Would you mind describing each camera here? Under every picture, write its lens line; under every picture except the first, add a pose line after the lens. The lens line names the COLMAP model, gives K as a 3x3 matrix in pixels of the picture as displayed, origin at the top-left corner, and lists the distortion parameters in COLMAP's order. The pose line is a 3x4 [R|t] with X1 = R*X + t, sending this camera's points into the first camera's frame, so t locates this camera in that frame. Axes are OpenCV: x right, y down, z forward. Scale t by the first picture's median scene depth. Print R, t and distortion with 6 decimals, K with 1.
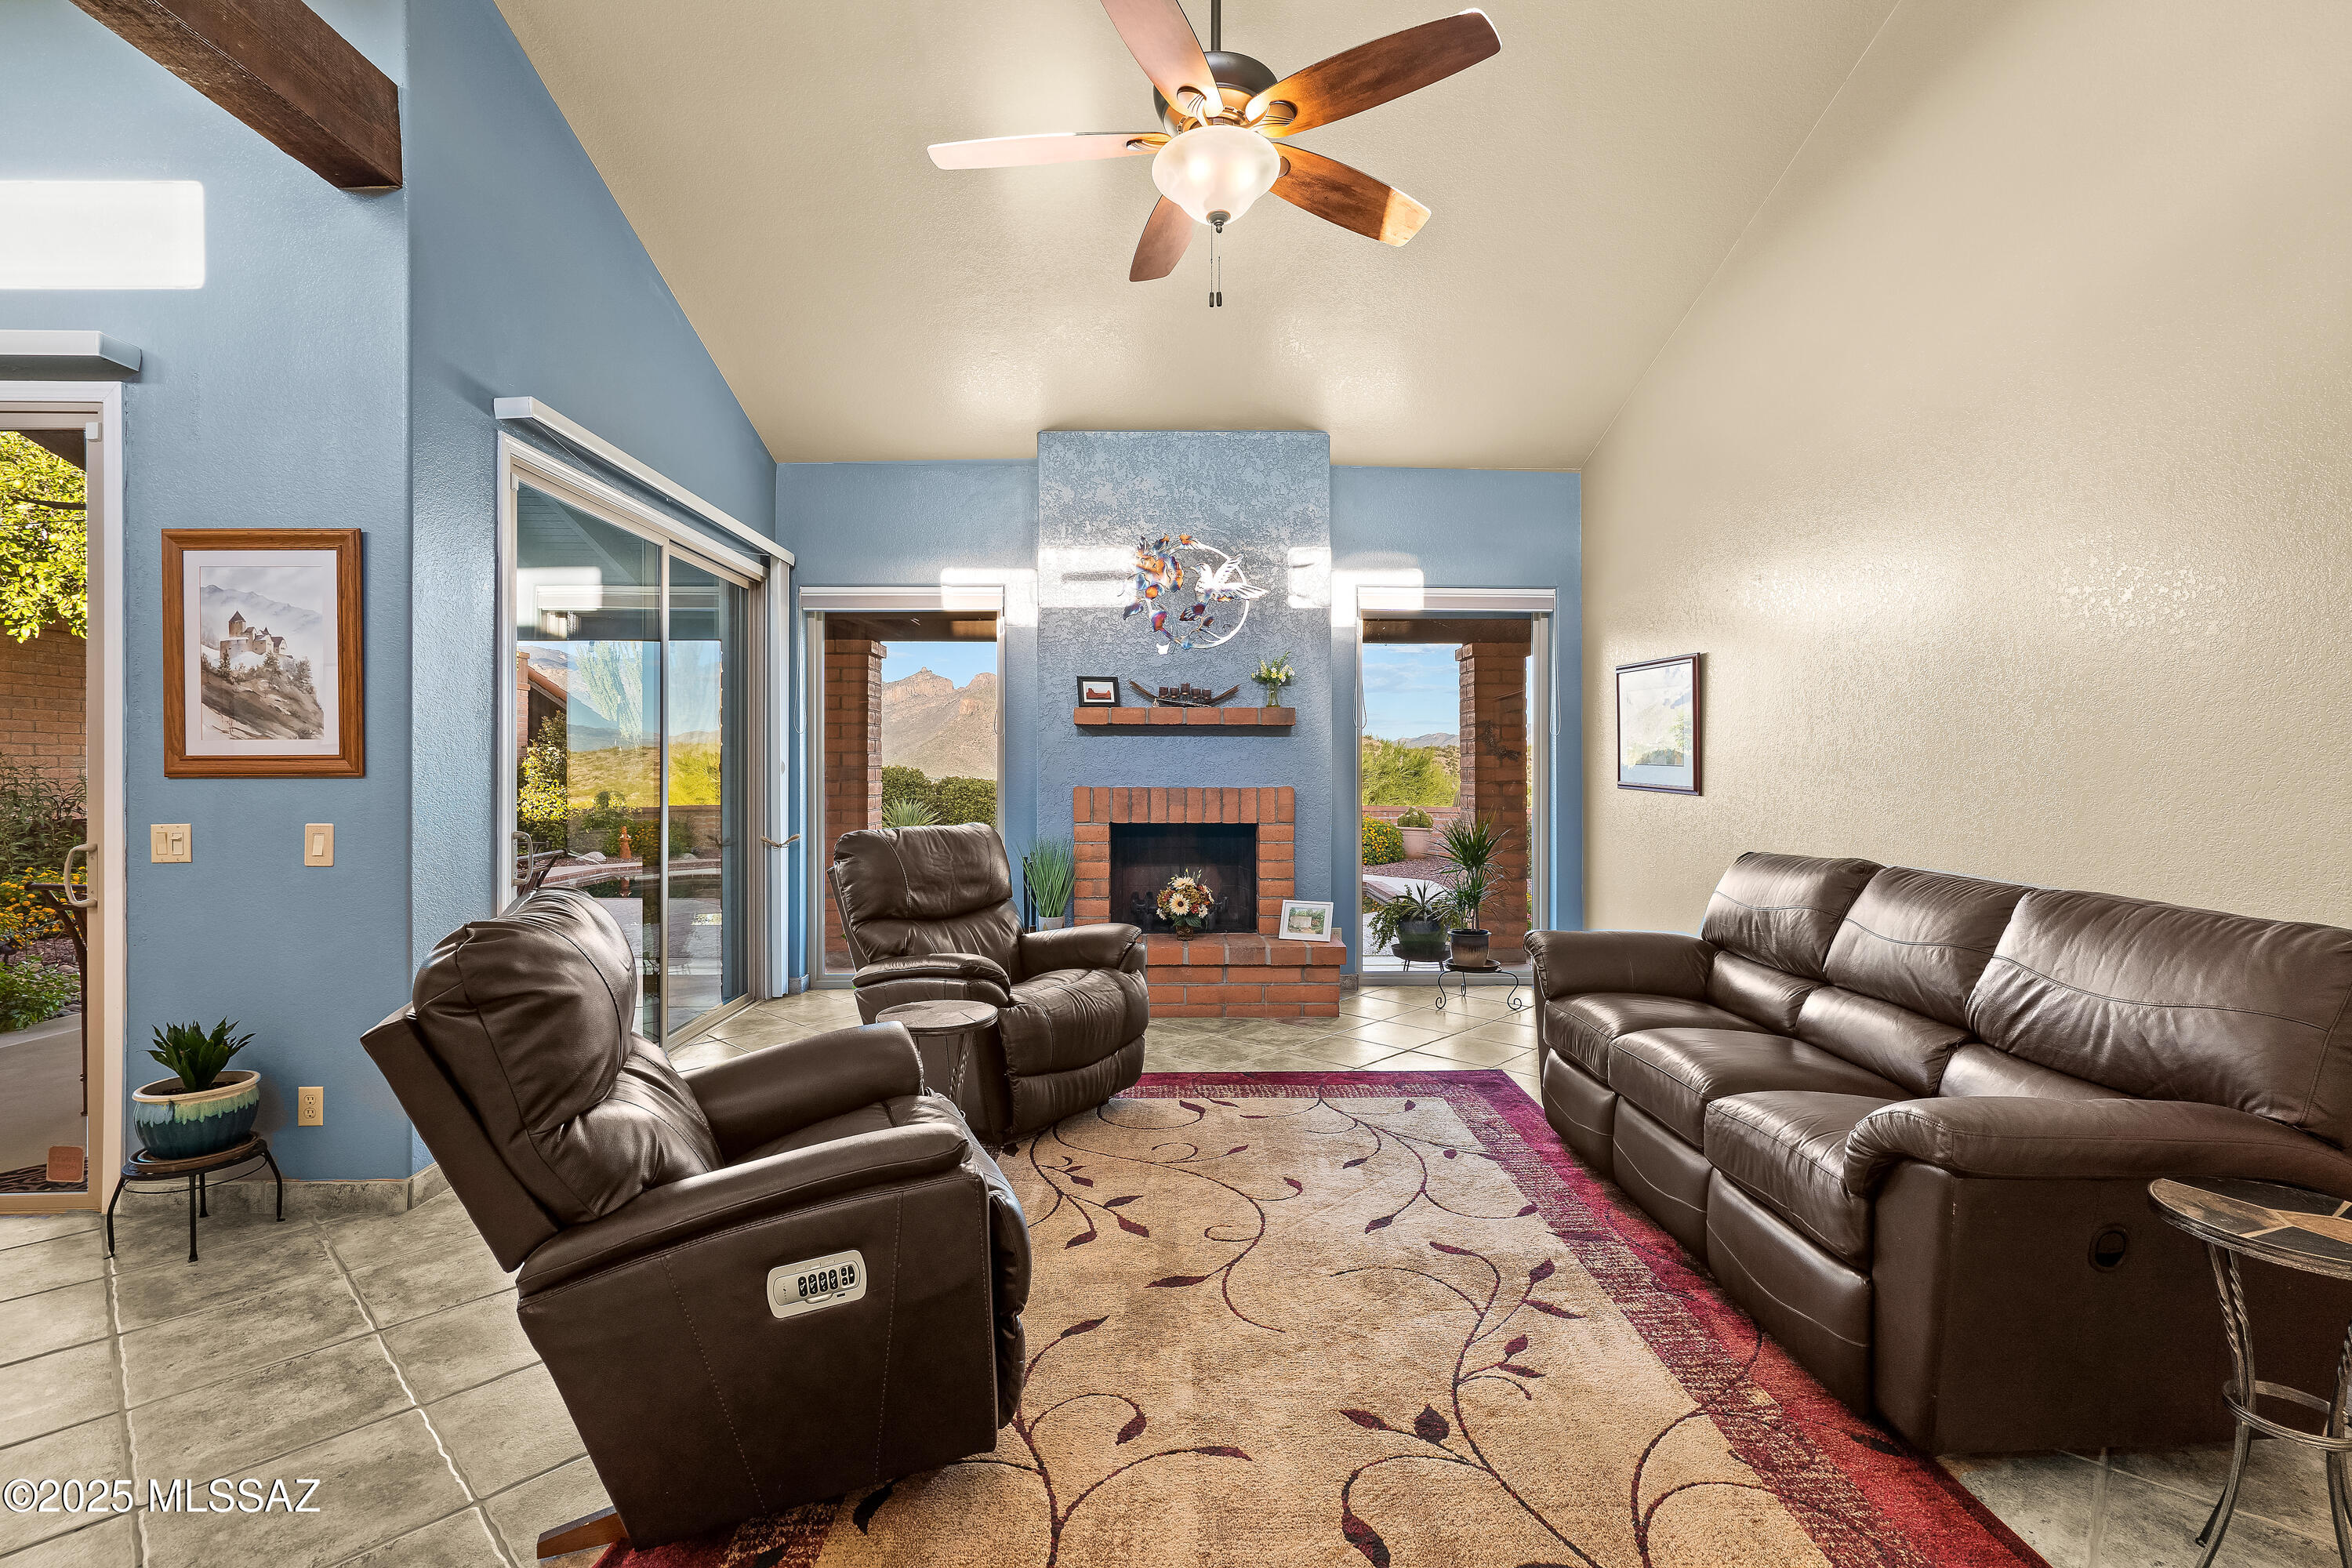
lens RADIAL K [[1070.6, 0, 1173.7], [0, 1070.6, 778.7], [0, 0, 1]] dist [0.000227, 0.000156]
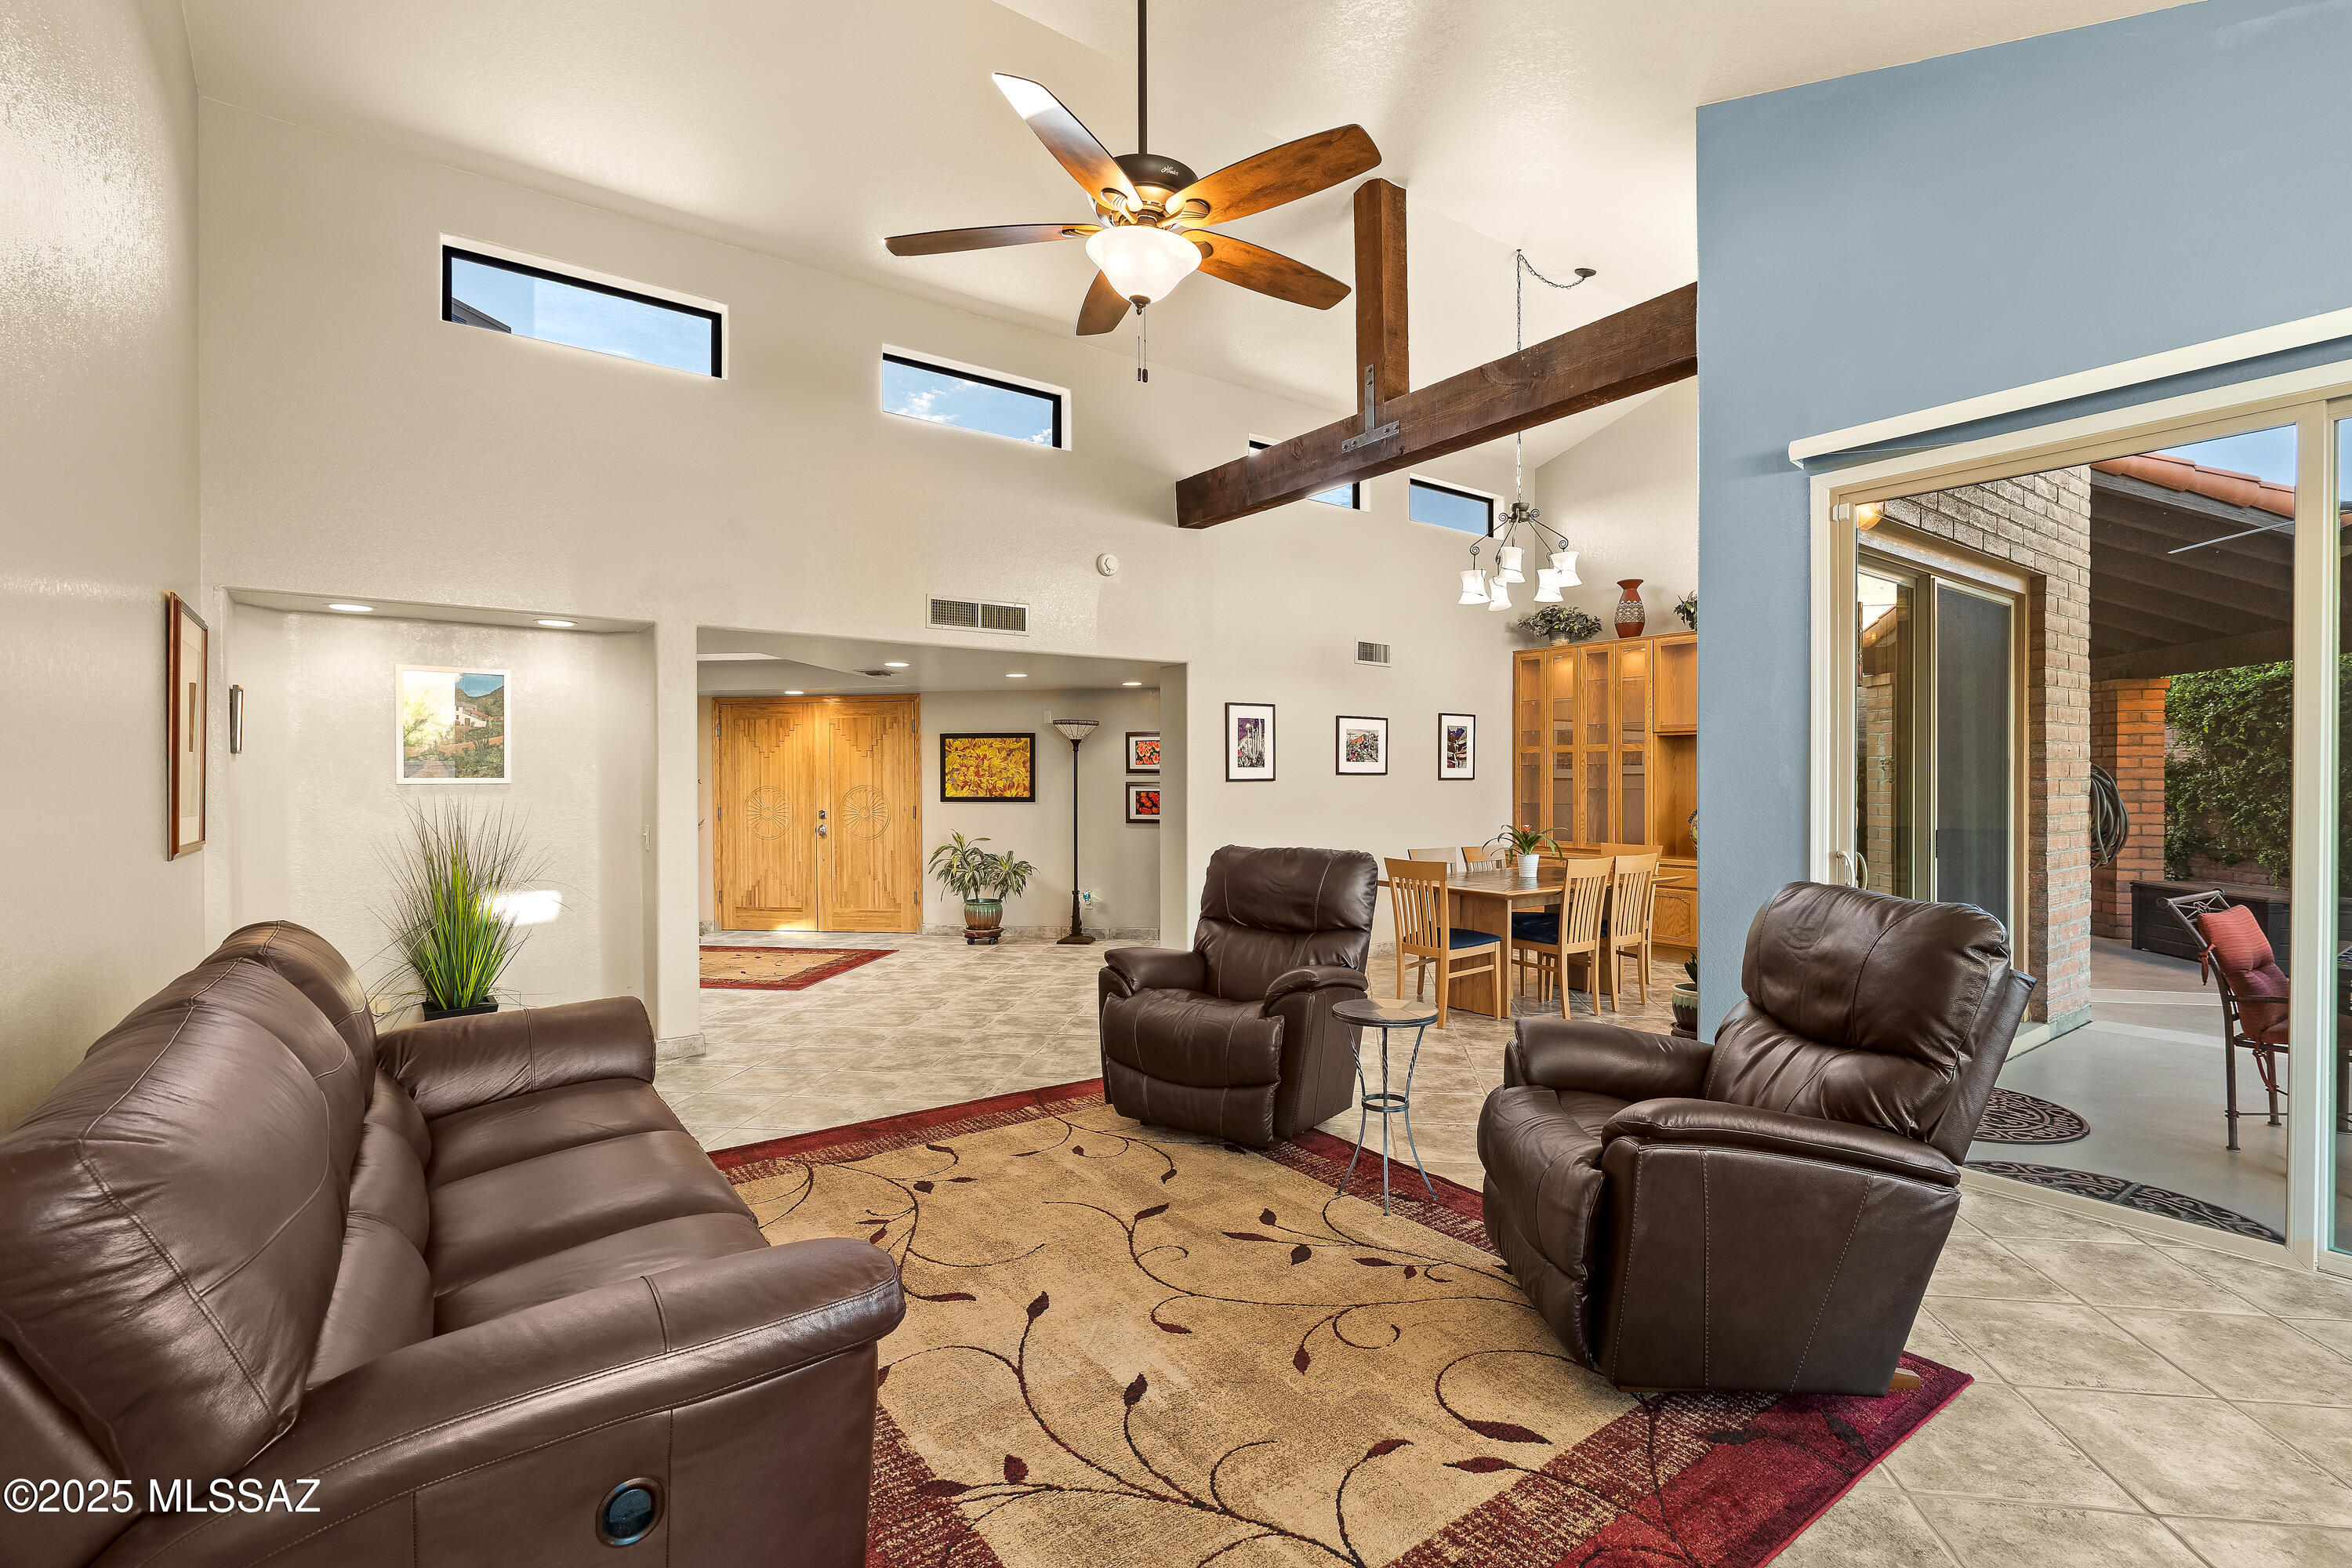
lens RADIAL K [[1070.6, 0, 1179.1], [0, 1070.6, 782.1], [0, 0, 1]] dist [0.000227, 0.000156]
pose [[-0.814706, 0.003474, -0.579864, 0.313991], [0.001352, 0.999991, 0.004092, -0.013004], [0.579873, 0.002550, -0.814703, 0.919706]]
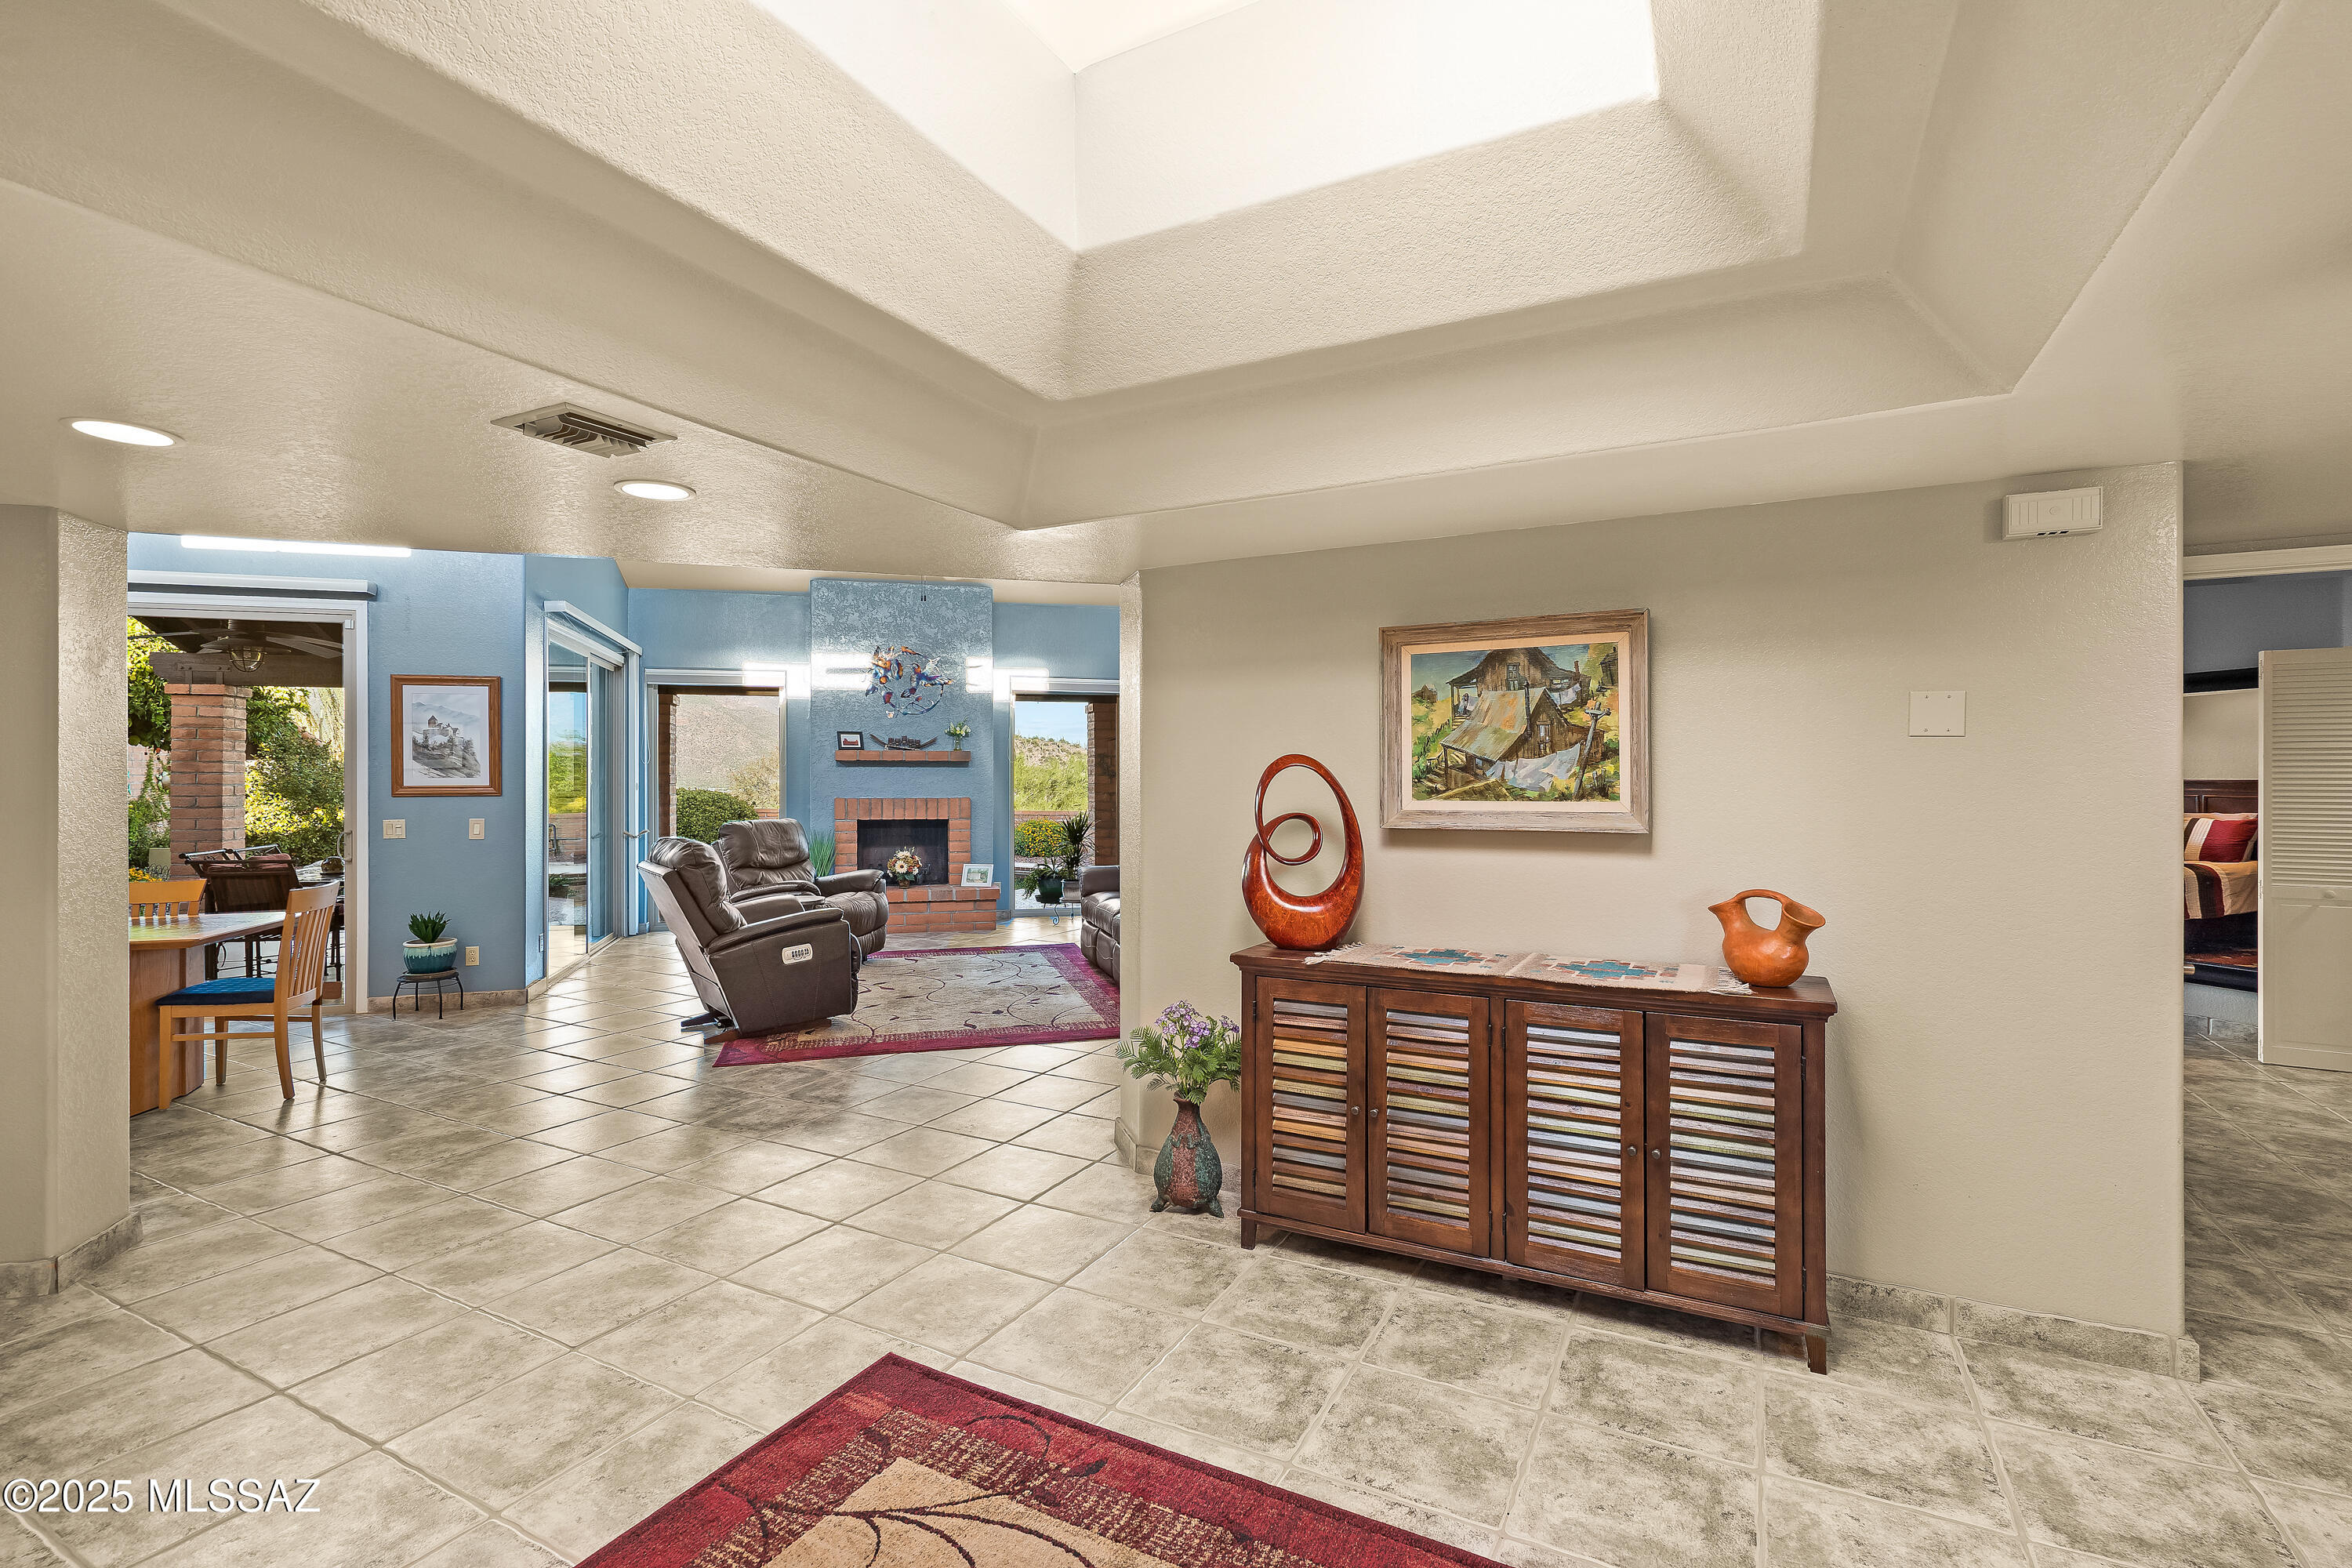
lens RADIAL K [[1070.6, 0, 1171.6], [0, 1070.6, 780.9], [0, 0, 1]] dist [0.000227, 0.000156]
pose [[0.964323, -0.000916, 0.264728, -0.030327], [0.002206, 0.999987, -0.004574, -0.010177], [-0.264721, 0.004995, 0.964312, -0.743966]]
